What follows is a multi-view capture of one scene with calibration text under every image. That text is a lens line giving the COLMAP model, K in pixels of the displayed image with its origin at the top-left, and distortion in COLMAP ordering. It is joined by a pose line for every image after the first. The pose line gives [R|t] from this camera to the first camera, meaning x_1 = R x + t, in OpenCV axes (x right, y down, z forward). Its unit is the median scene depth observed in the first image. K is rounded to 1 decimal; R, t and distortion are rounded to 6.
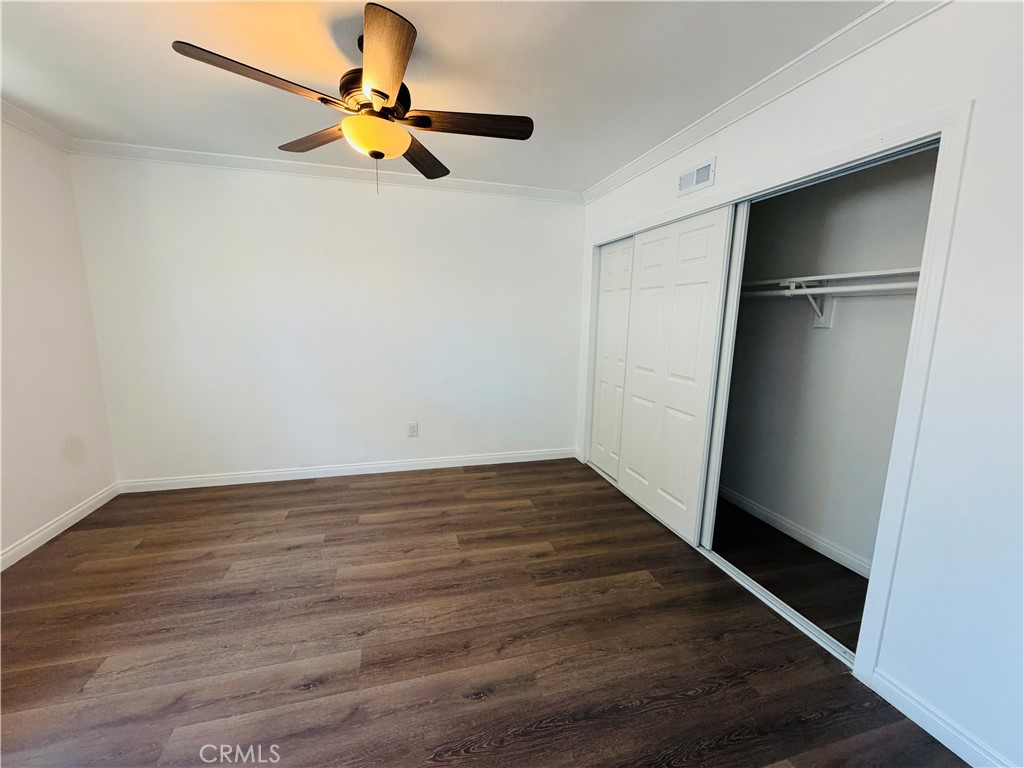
lens RADIAL K [[408.6, 0, 509.3], [0, 408.6, 385.2], [0, 0, 1]] dist [0.000579, 0.000187]
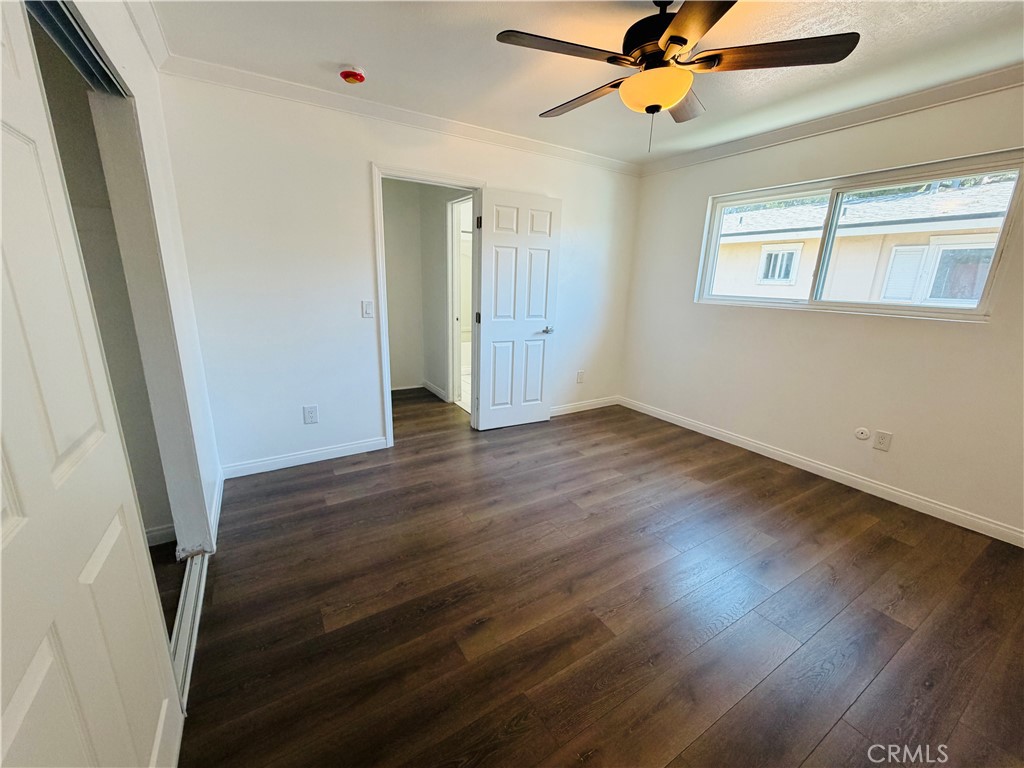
lens RADIAL K [[408.6, 0, 509.3], [0, 408.6, 385.2], [0, 0, 1]] dist [0.000579, 0.000187]
pose [[-0.961505, 0.028248, -0.273333, 0.221769], [-0.086169, 0.913535, 0.397527, -0.257445], [0.260929, 0.405777, -0.875935, 1.597446]]
